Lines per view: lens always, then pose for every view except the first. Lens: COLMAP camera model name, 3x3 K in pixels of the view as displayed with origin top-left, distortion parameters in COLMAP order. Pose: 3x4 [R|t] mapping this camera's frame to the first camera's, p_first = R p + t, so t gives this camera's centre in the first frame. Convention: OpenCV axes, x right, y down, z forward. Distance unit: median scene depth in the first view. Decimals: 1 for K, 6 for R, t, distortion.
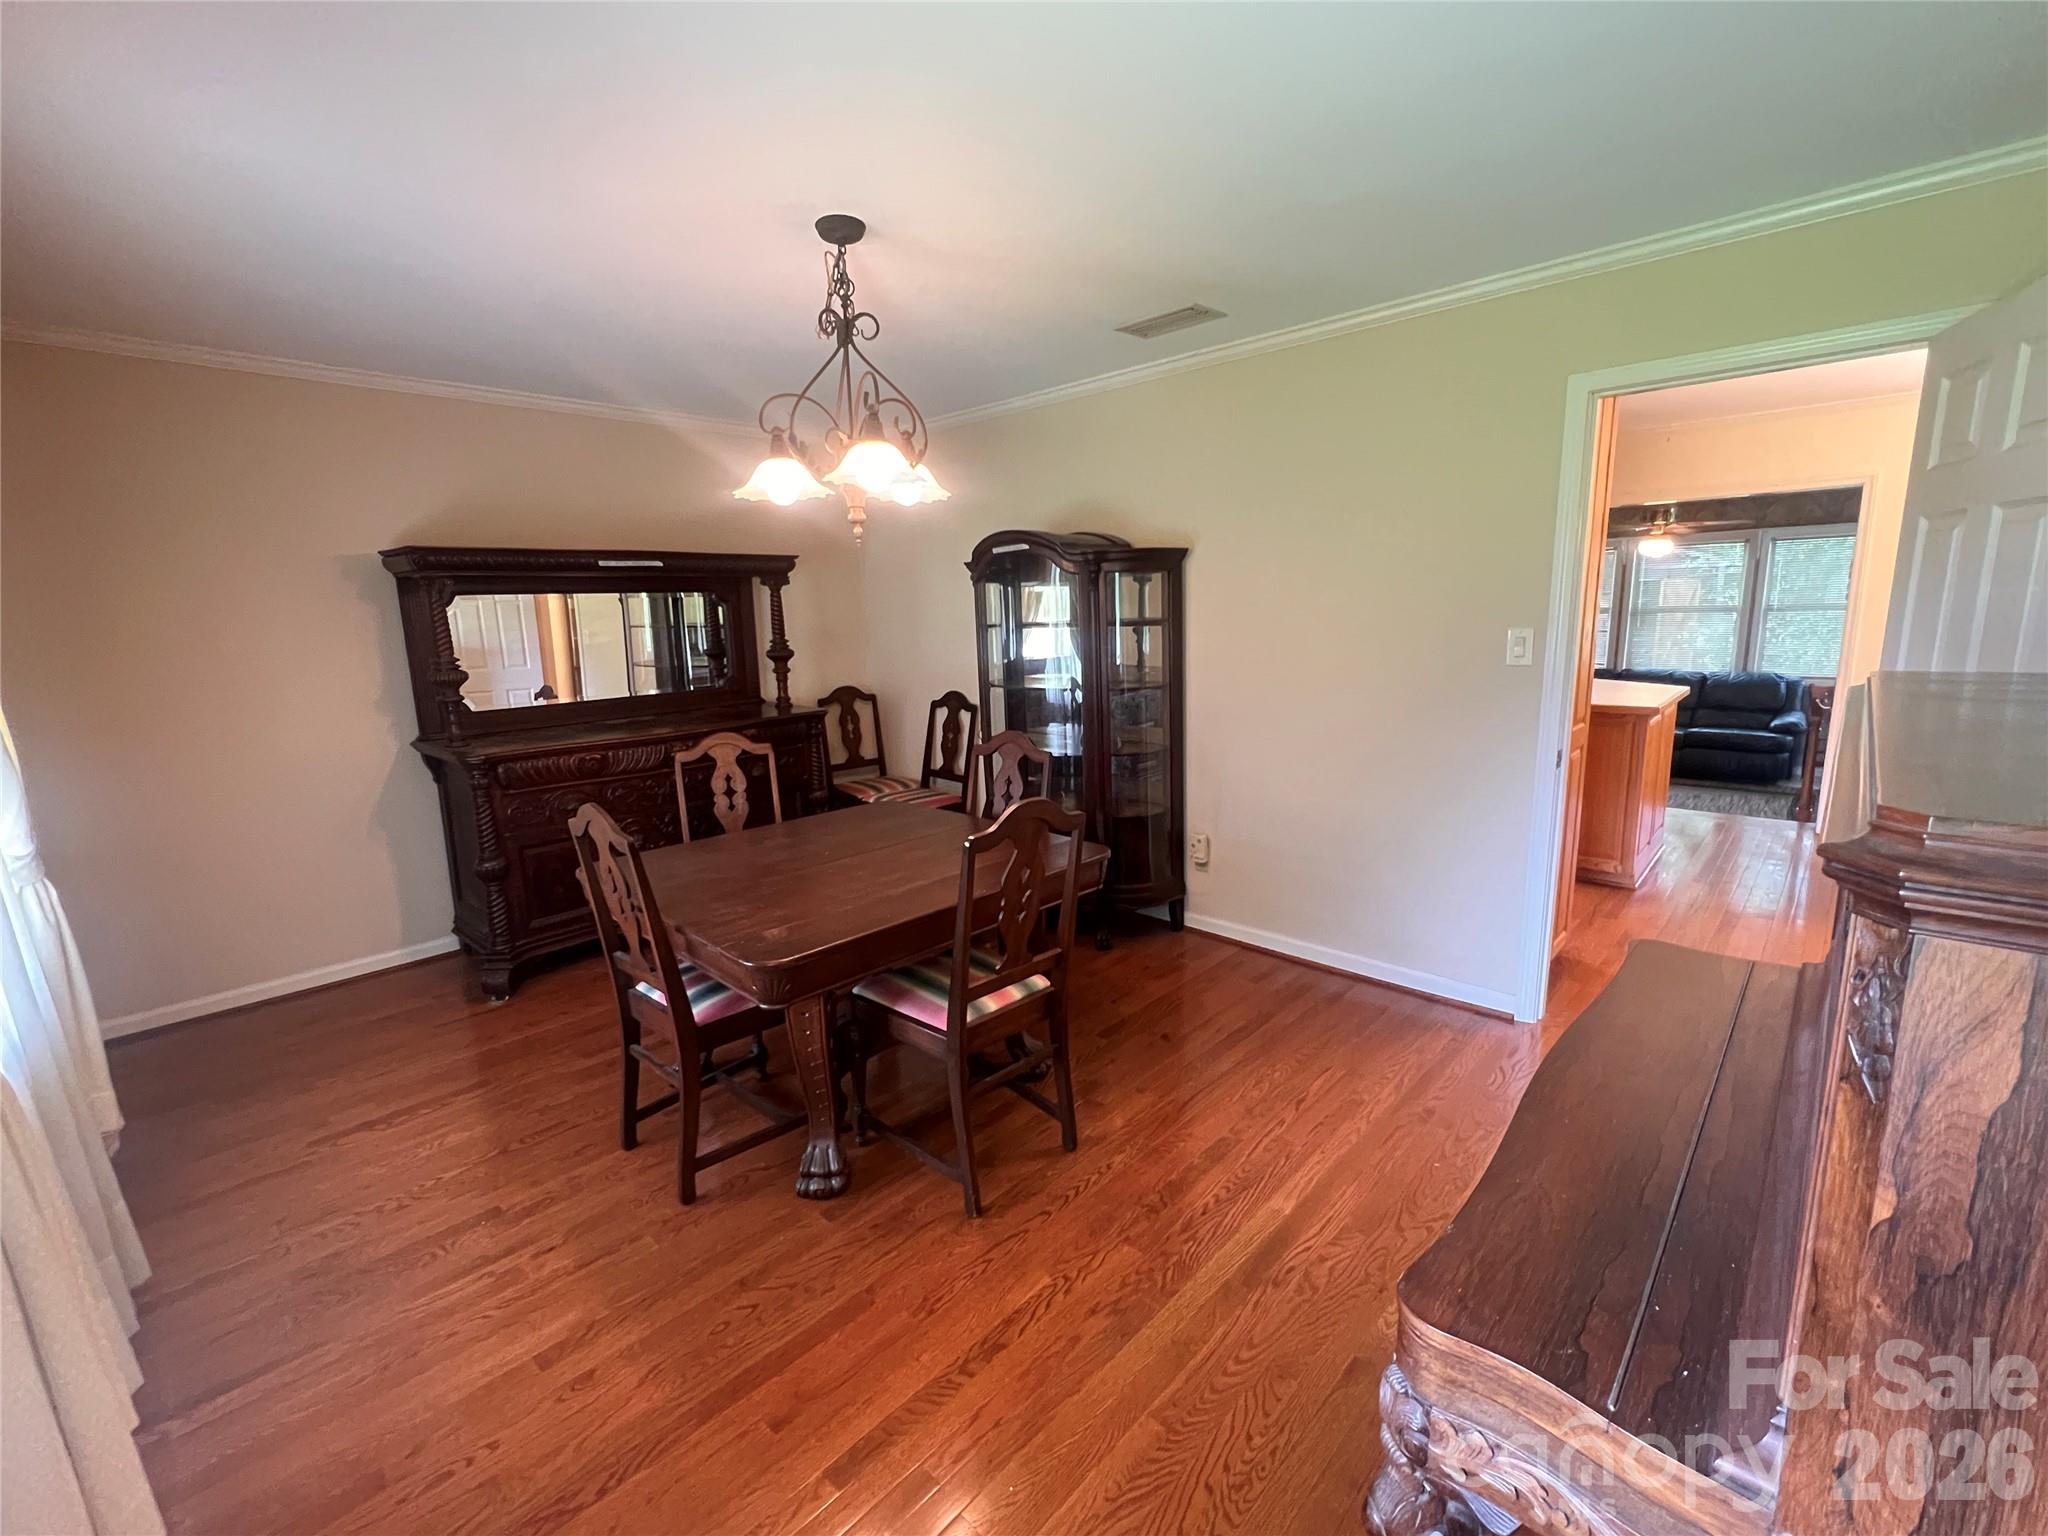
lens RADIAL K [[877.3, 0, 1023.5], [0, 877.3, 760.4], [0, 0, 1]] dist [0.000992, 0.000122]
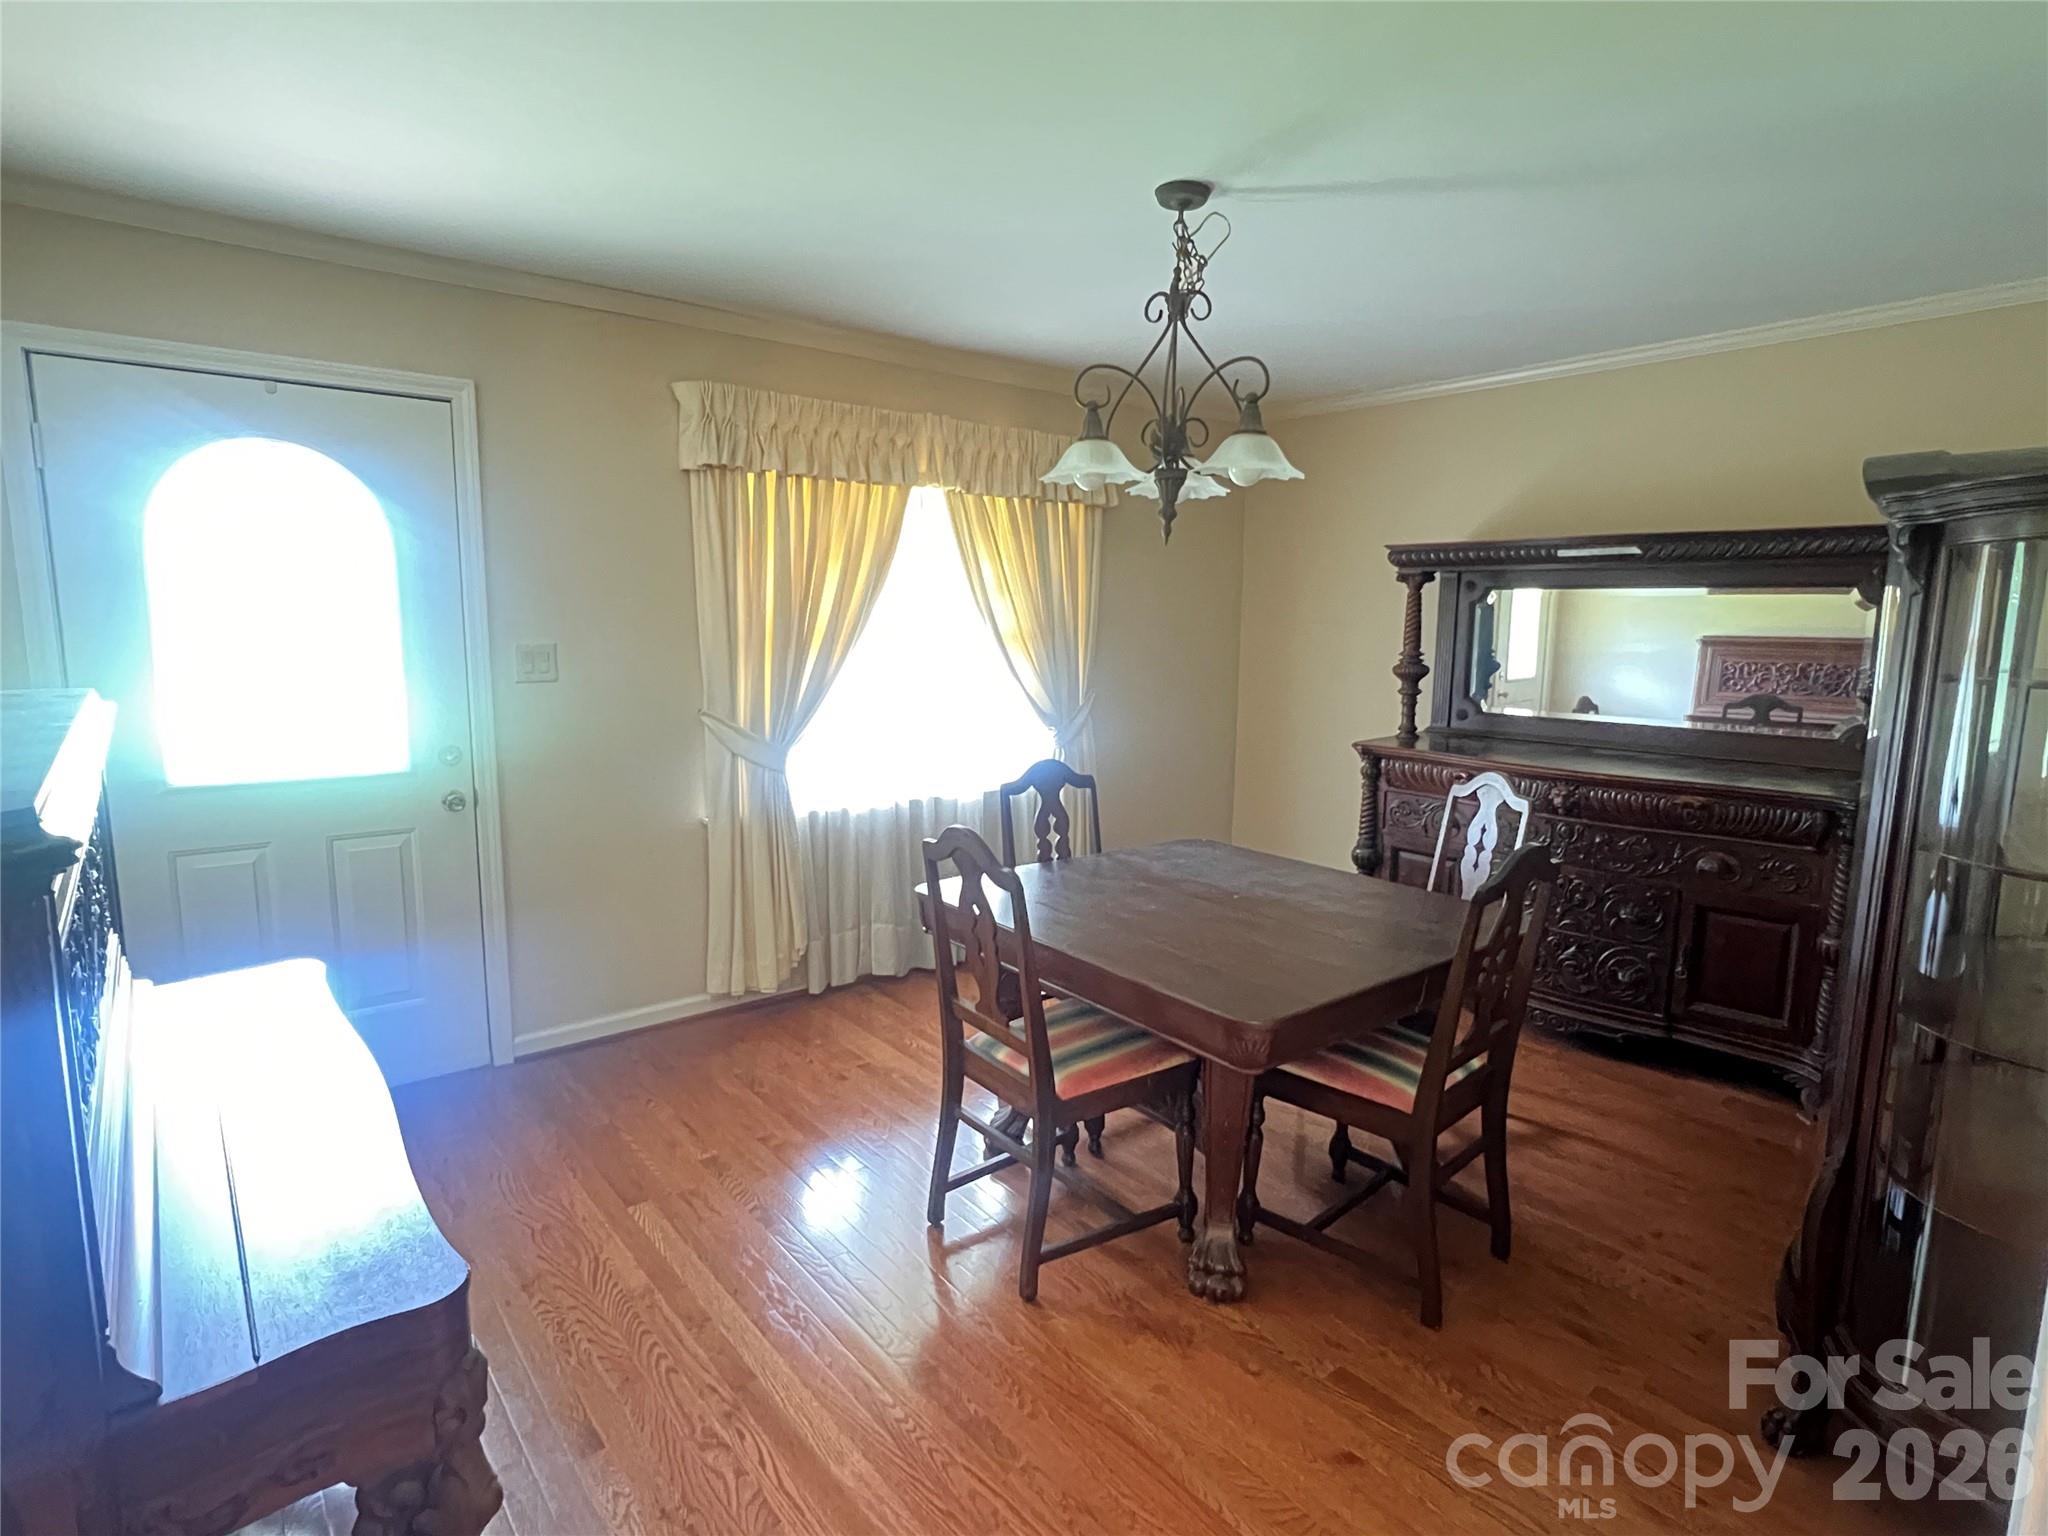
lens RADIAL K [[1063.1, 0, 1024.0], [0, 1063.1, 768.0], [0, 0, 1]] dist [-0.004321, 0.000282]
pose [[-0.126374, 0.174710, -0.976476, 0.952811], [-0.179782, 0.964033, 0.195751, -0.218386], [0.975555, 0.200291, -0.090419, 1.033970]]
